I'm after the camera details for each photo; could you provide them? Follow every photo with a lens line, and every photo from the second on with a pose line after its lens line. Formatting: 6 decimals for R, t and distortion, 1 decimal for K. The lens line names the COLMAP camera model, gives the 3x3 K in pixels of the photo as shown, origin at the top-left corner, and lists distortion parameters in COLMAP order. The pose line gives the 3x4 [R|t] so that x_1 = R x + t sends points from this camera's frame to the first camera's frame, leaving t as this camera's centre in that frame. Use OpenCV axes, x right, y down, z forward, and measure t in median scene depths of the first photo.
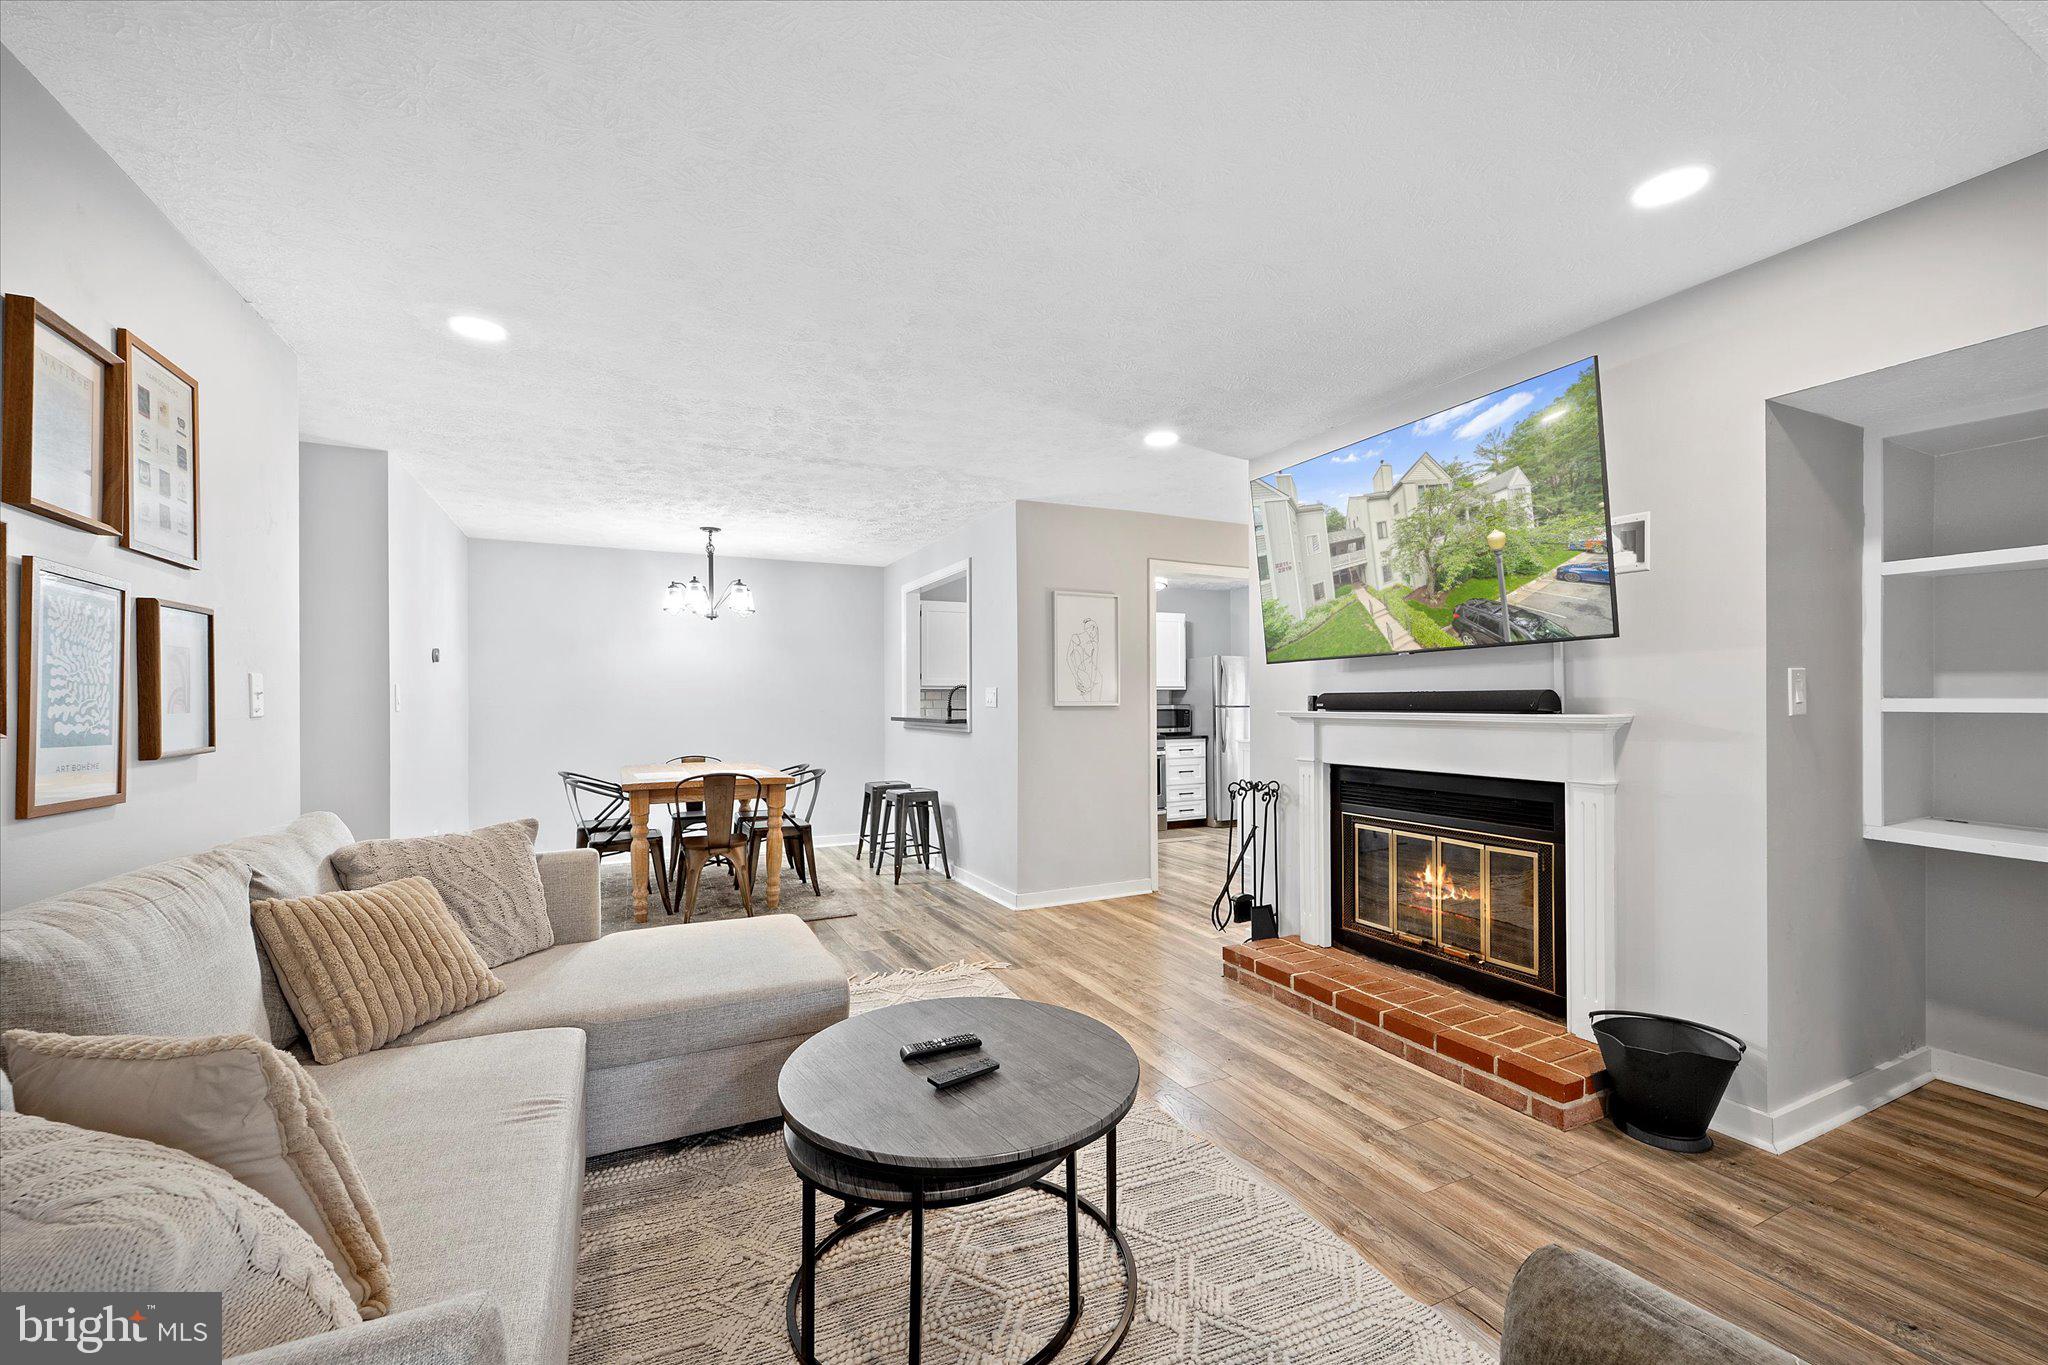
lens RADIAL K [[827.4, 0, 1029.2], [0, 827.4, 706.8], [0, 0, 1]] dist [0.000077, -0.000441]
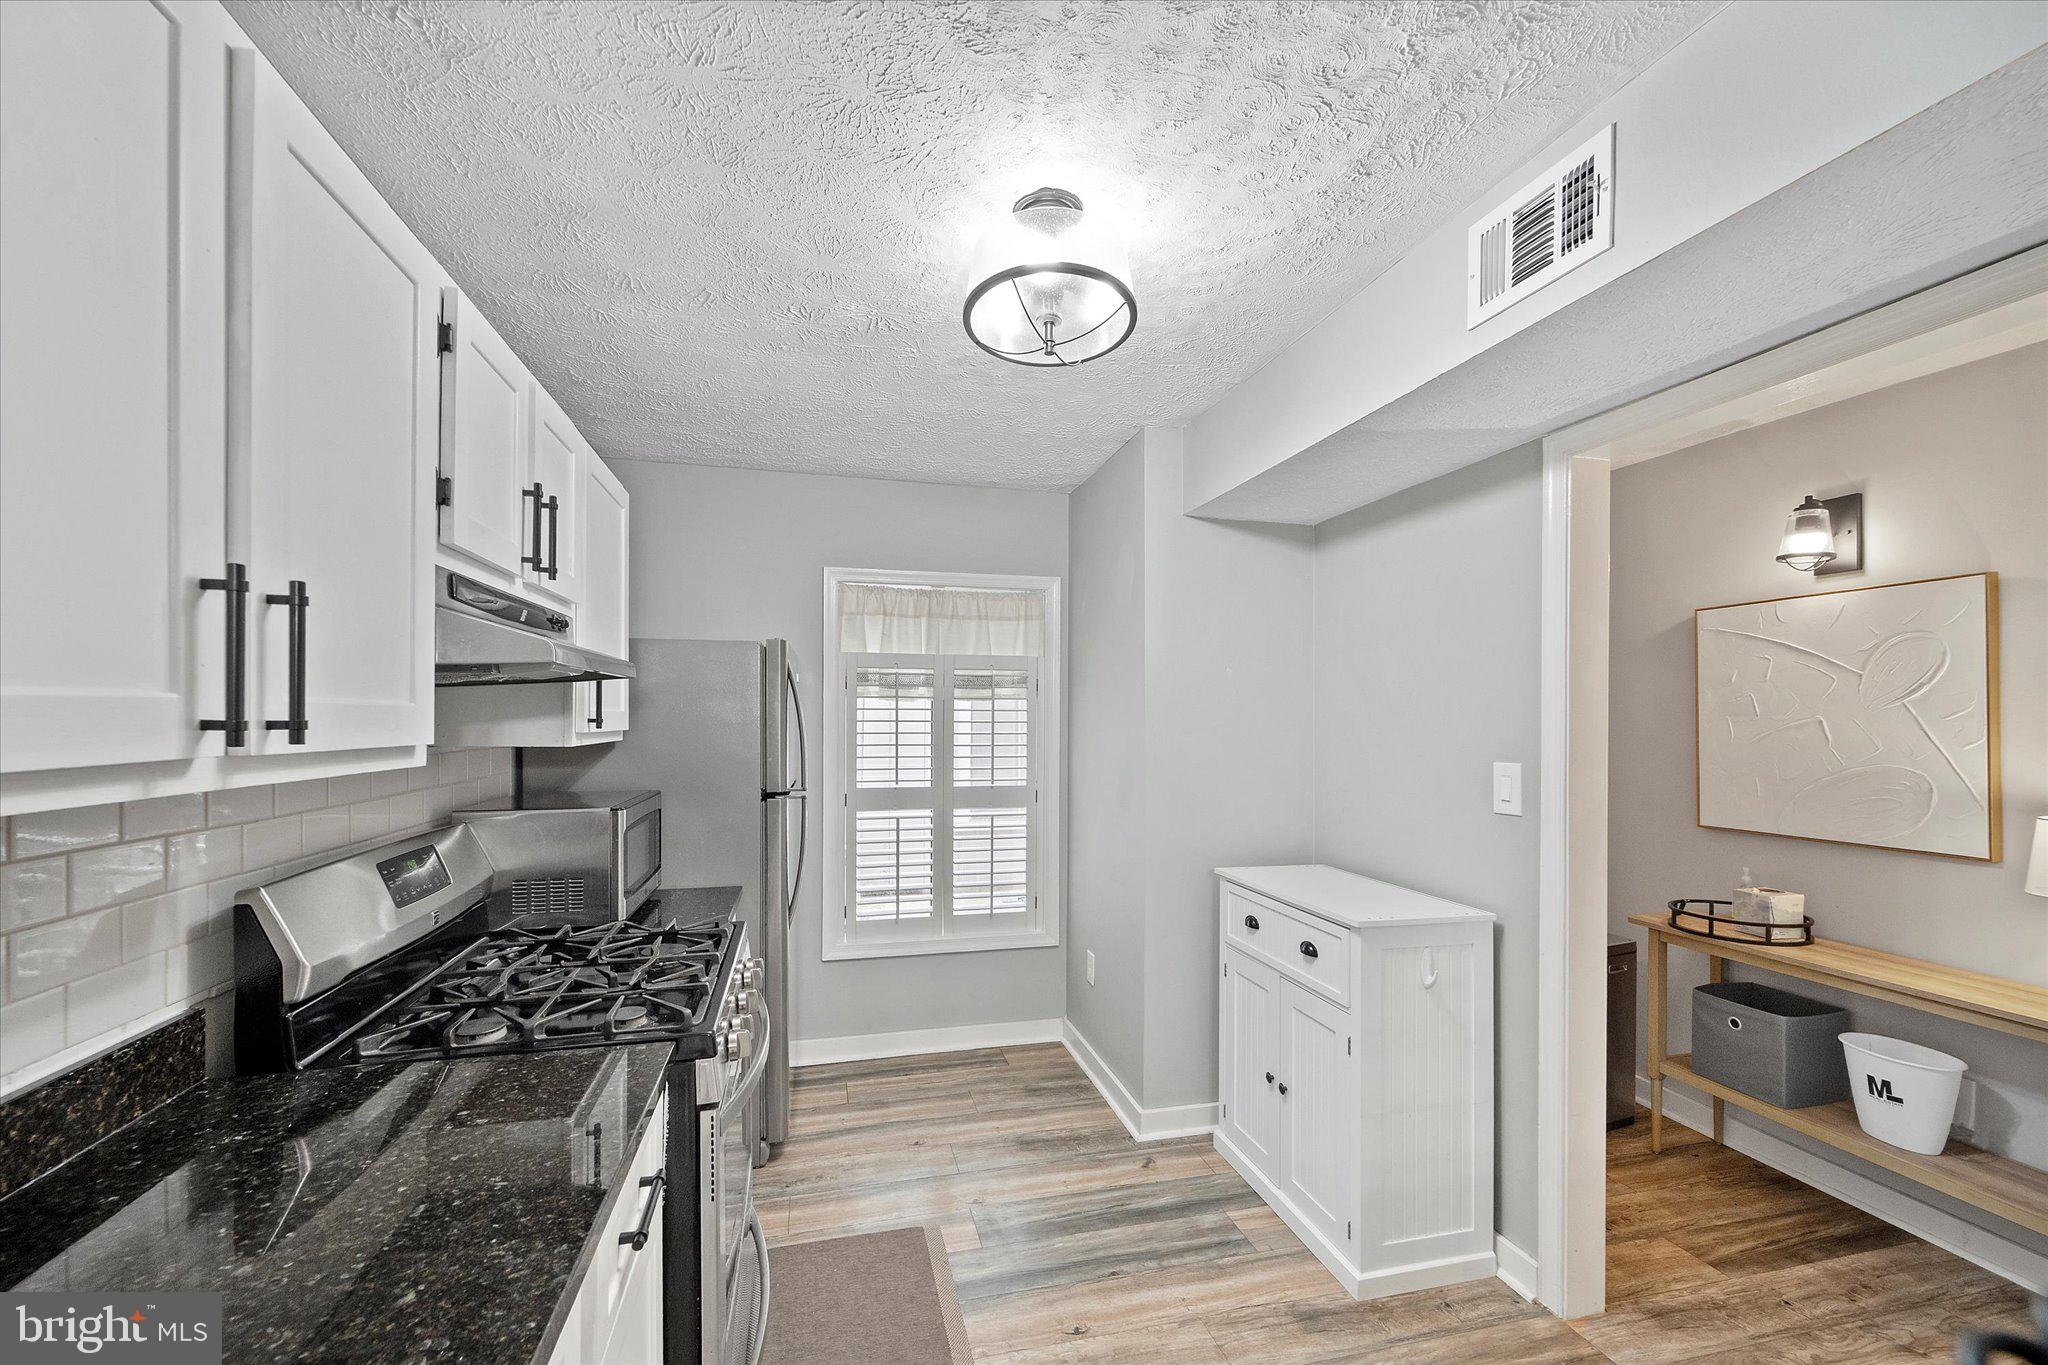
lens RADIAL K [[833.2, 0, 1027.0], [0, 833.2, 717.9], [0, 0, 1]] dist [0.002803, -0.004343]
pose [[0.203149, 0.007028, 0.979123, -0.166560], [-0.007244, 0.999958, -0.005674, -0.066364], [-0.979121, -0.005940, 0.203191, 1.870421]]
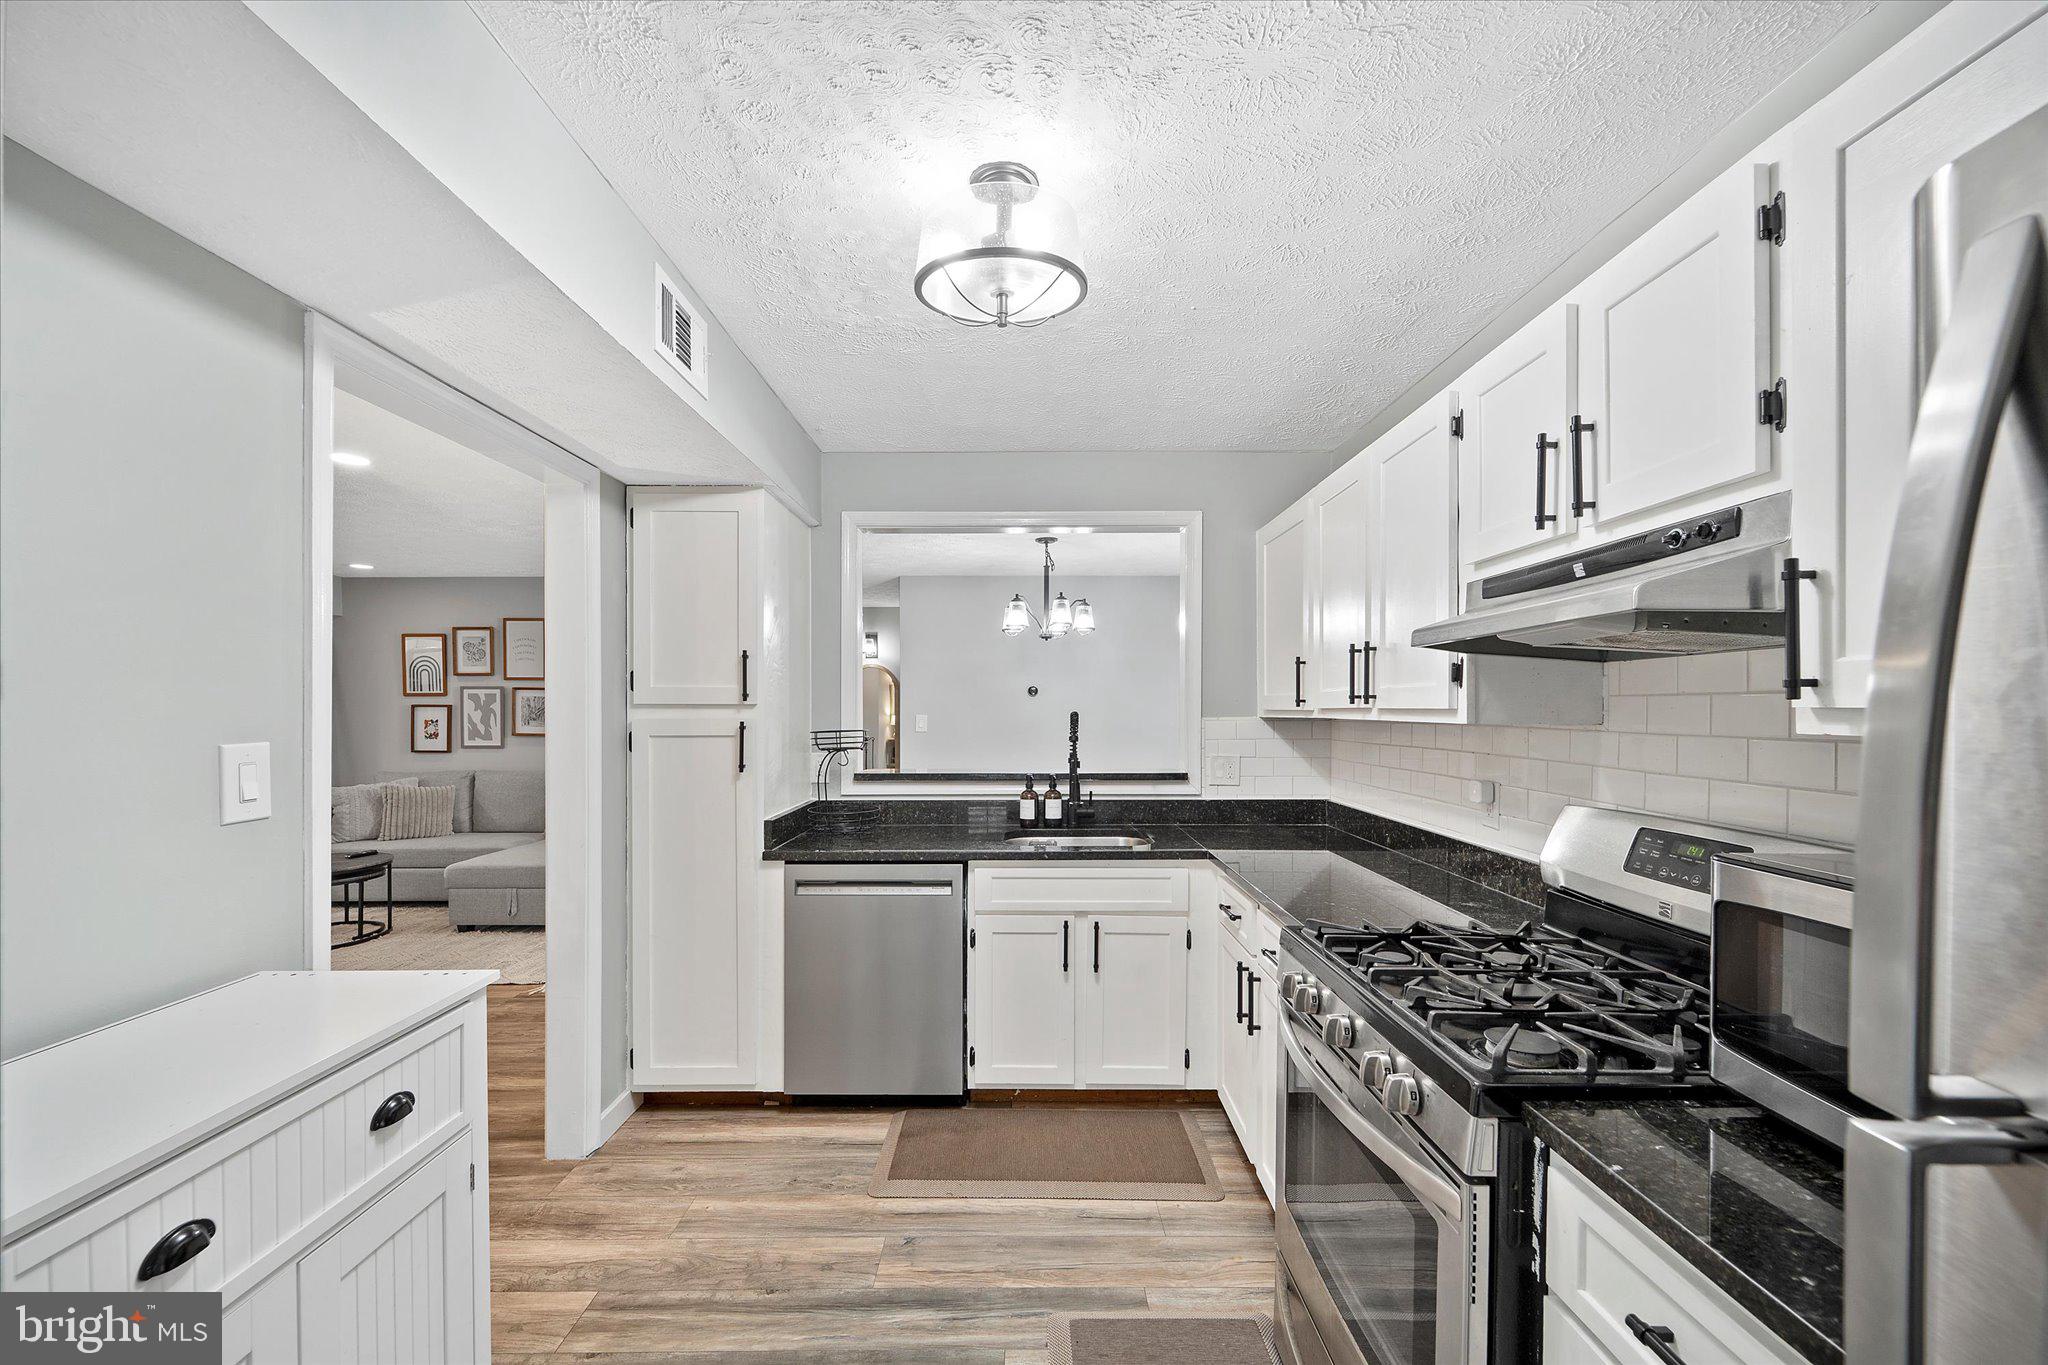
lens RADIAL K [[827.4, 0, 1029.2], [0, 827.4, 706.8], [0, 0, 1]] dist [0.000077, -0.000441]
pose [[-0.437473, 0.004154, -0.899222, 0.672887], [-0.000680, 0.999988, 0.004951, -0.059308], [0.899231, 0.002777, -0.437465, 2.147678]]
